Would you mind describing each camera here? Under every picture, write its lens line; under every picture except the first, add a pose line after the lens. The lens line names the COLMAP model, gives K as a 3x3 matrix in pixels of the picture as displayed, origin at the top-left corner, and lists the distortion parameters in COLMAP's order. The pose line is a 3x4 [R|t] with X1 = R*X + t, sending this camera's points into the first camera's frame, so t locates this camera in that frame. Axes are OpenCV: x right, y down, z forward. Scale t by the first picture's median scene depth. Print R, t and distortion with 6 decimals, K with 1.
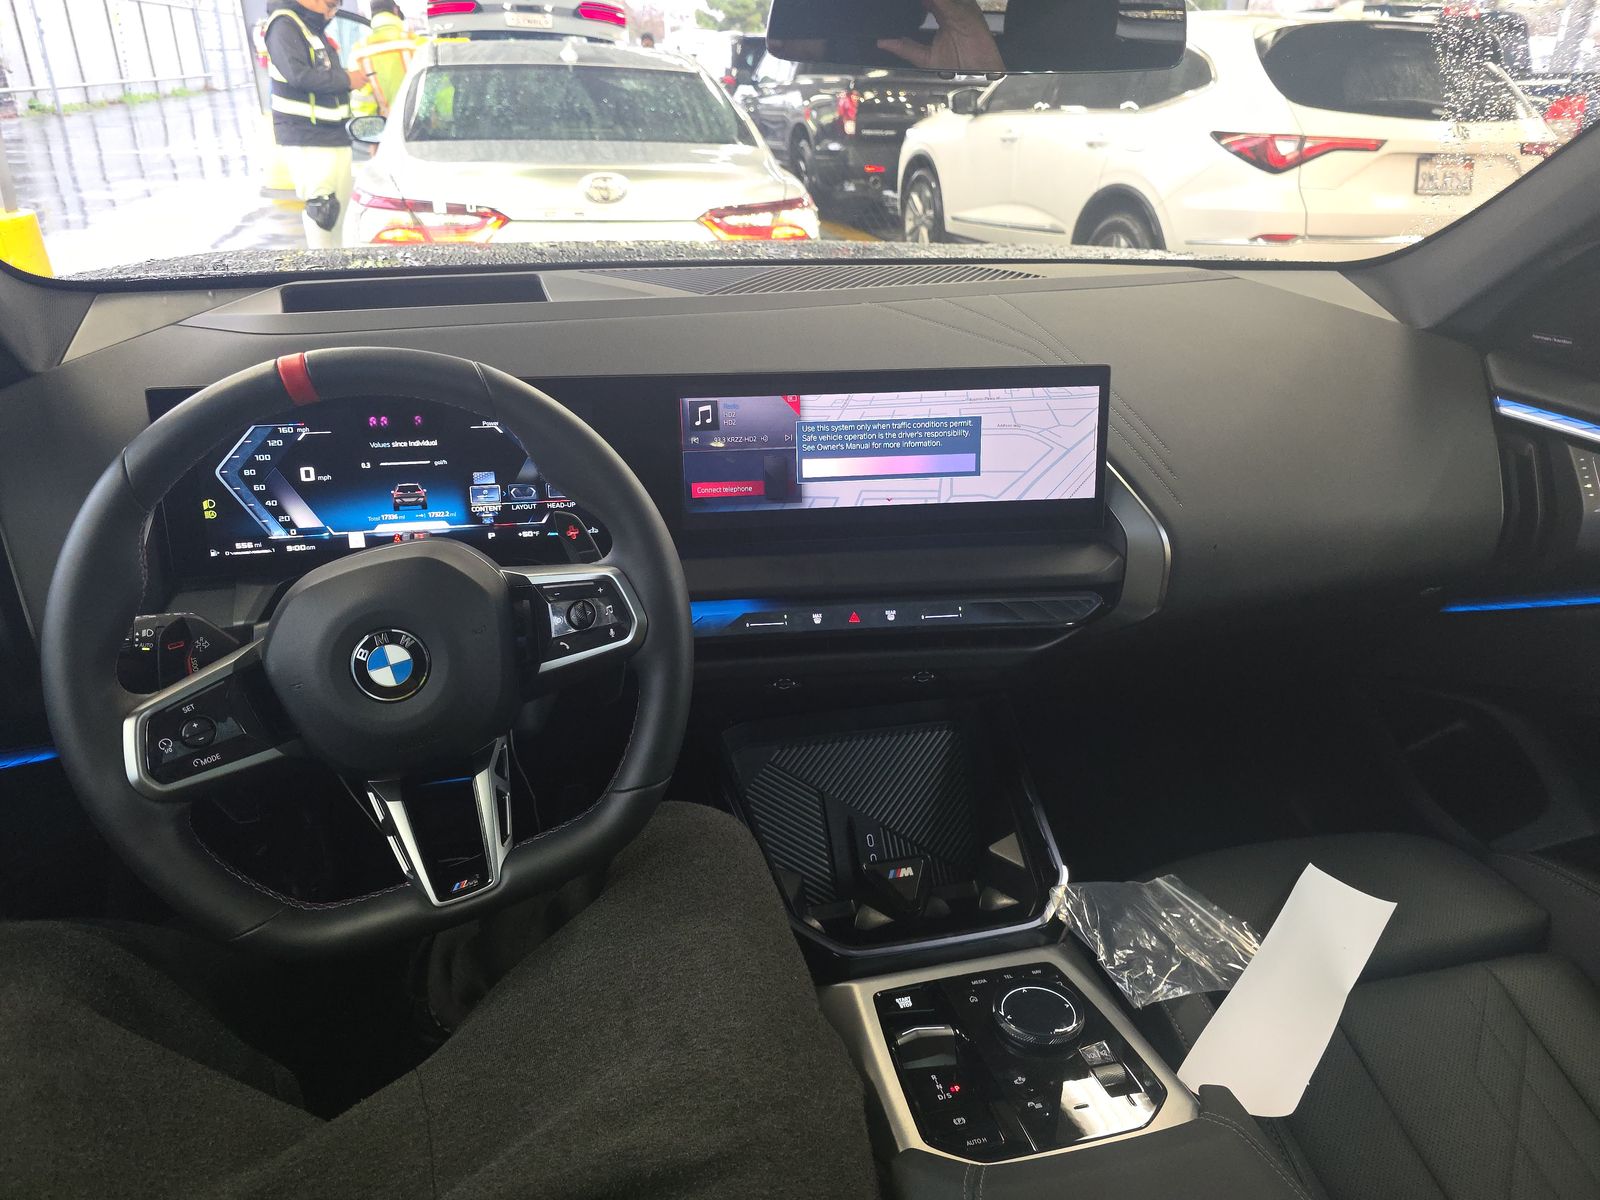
lens RADIAL K [[1090.0, 0, 799.7], [0, 1090.0, 584.0], [0, 0, 1]] dist [0.028349, -0.001889]
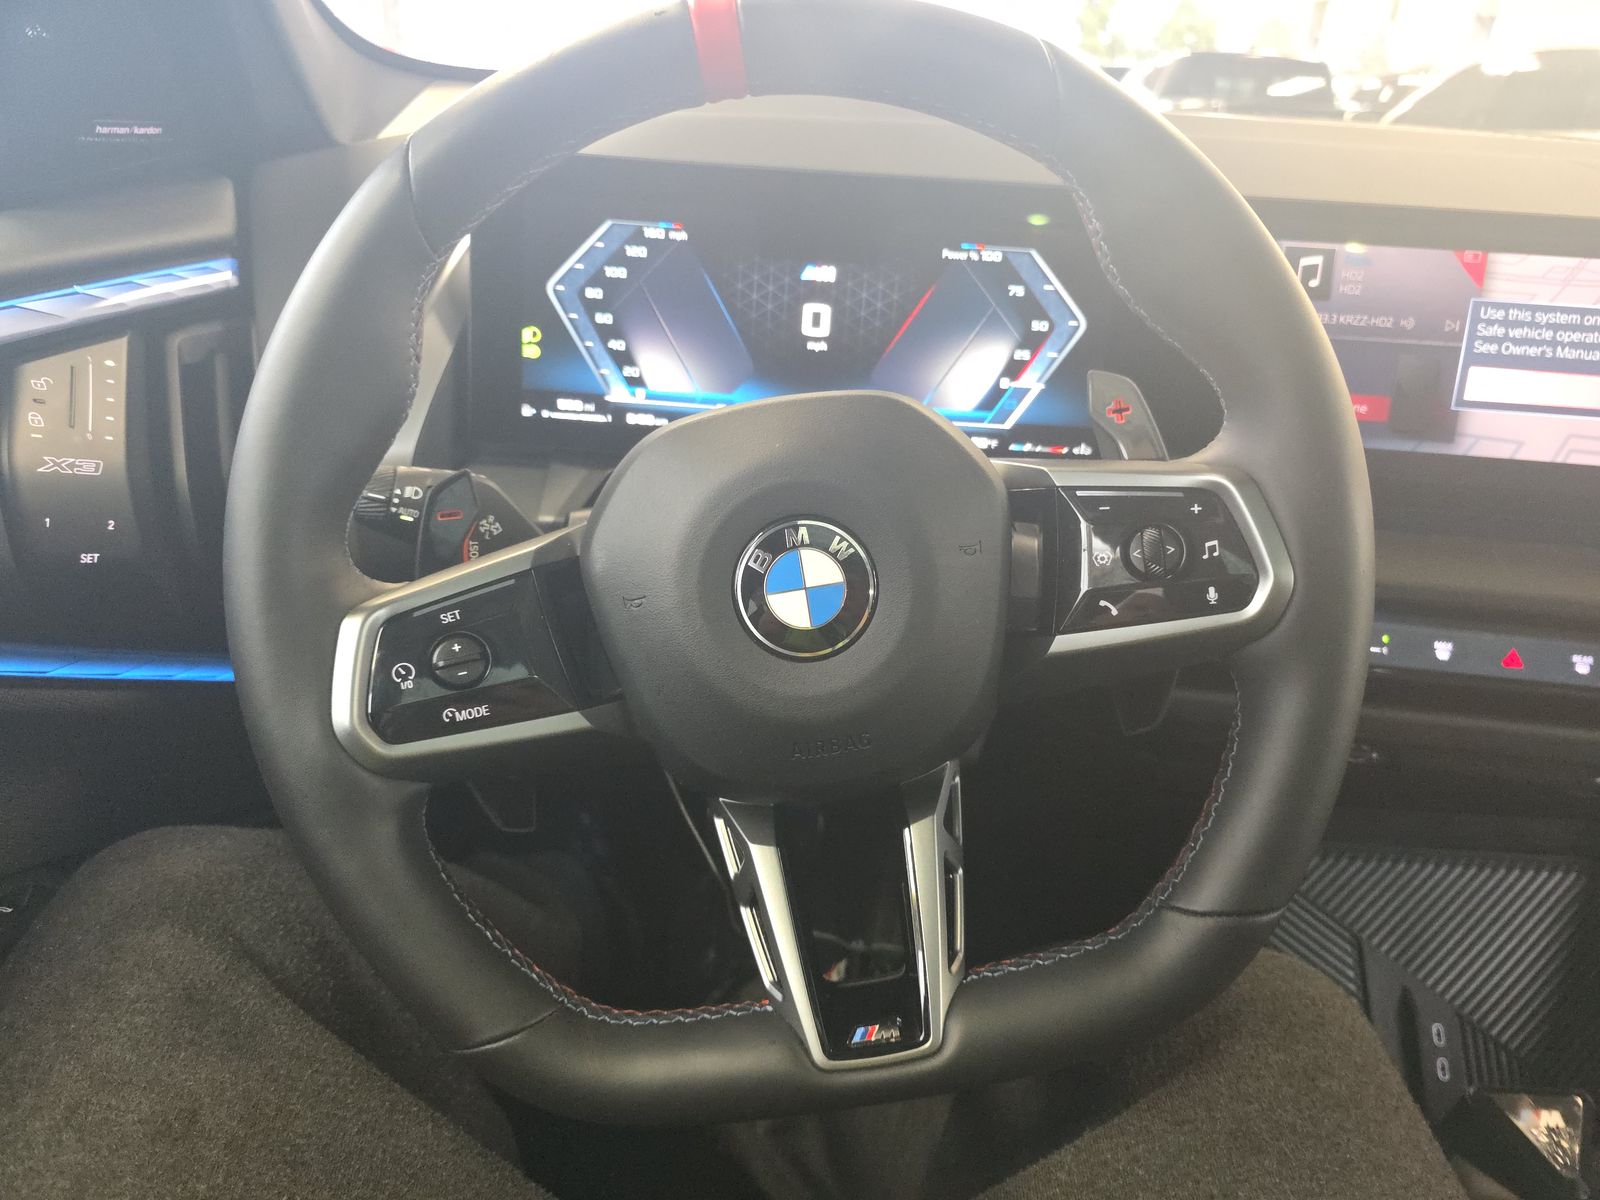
lens RADIAL K [[1073.6, 0, 800.0], [0, 1073.6, 600.0], [0, 0, 1]] dist [0.022725, -0.003850]
pose [[0.963692, 0.135676, -0.229976, -0.206642], [-0.141264, 0.989940, -0.007929, 0.066692], [0.226587, 0.040128, 0.973164, 0.403551]]
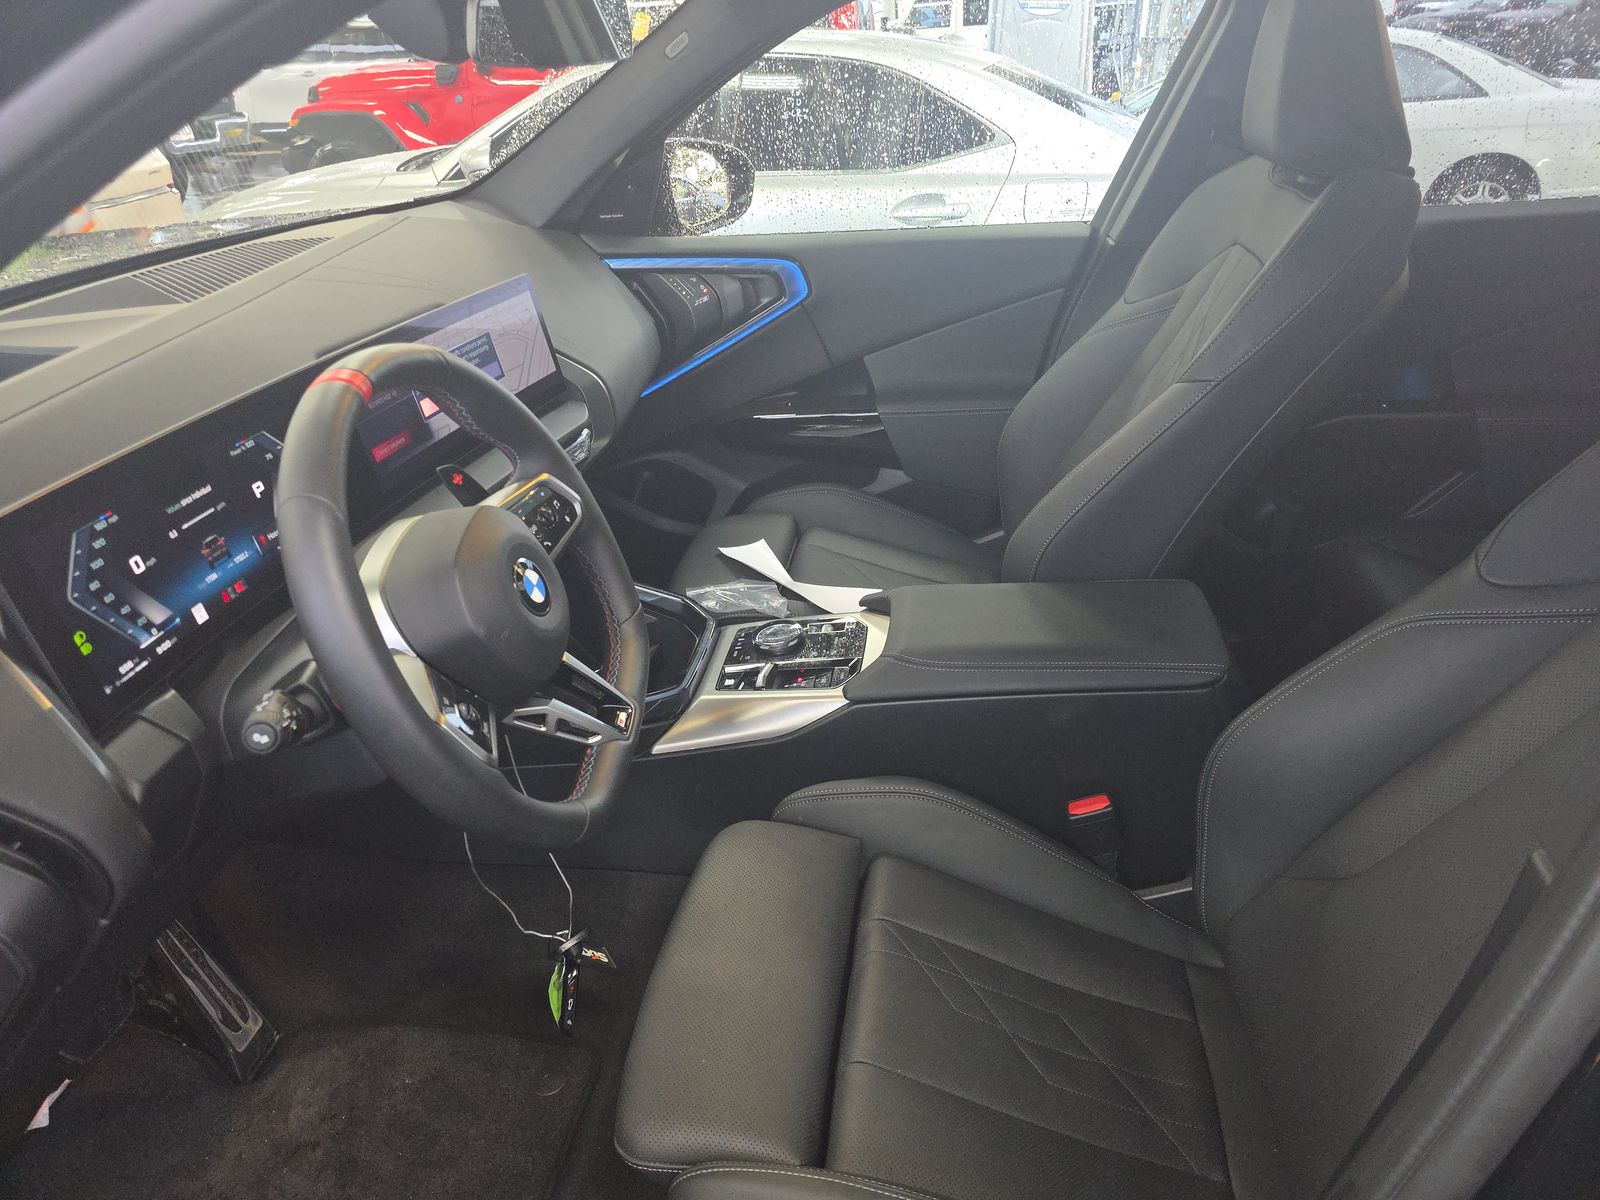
lens RADIAL K [[1073.6, 0, 800.0], [0, 1073.6, 600.0], [0, 0, 1]] dist [0.022725, -0.003850]
pose [[0.374253, -0.453803, 0.808702, -0.967145], [0.414309, 0.862026, 0.291991, -0.109113], [-0.829628, 0.225774, 0.510630, 0.117974]]
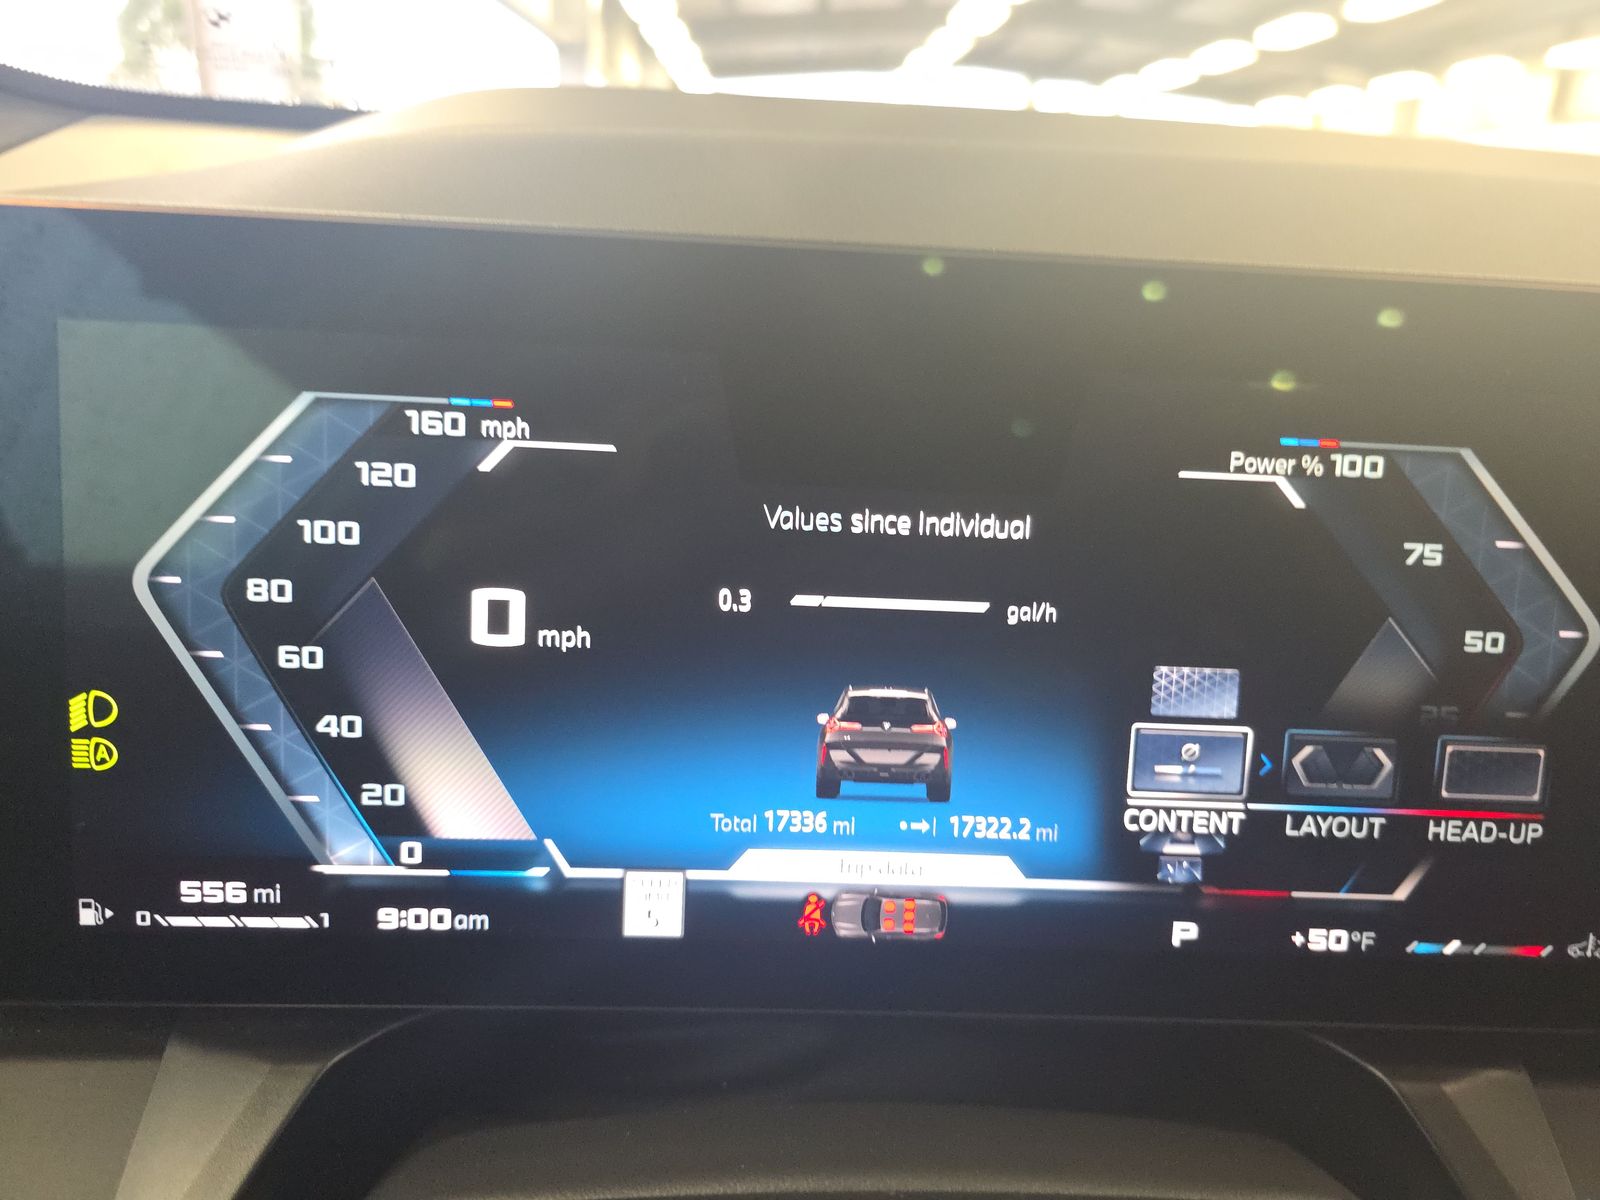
lens RADIAL K [[1070.0, 0, 800.0], [0, 1070.0, 600.0], [0, 0, 1]] dist [-0.003773, -0.004199]
pose [[0.976755, 0.086452, -0.196151, -0.341327], [-0.108519, 0.988568, -0.104677, -0.086899], [0.184859, 0.123530, 0.974970, 0.788481]]
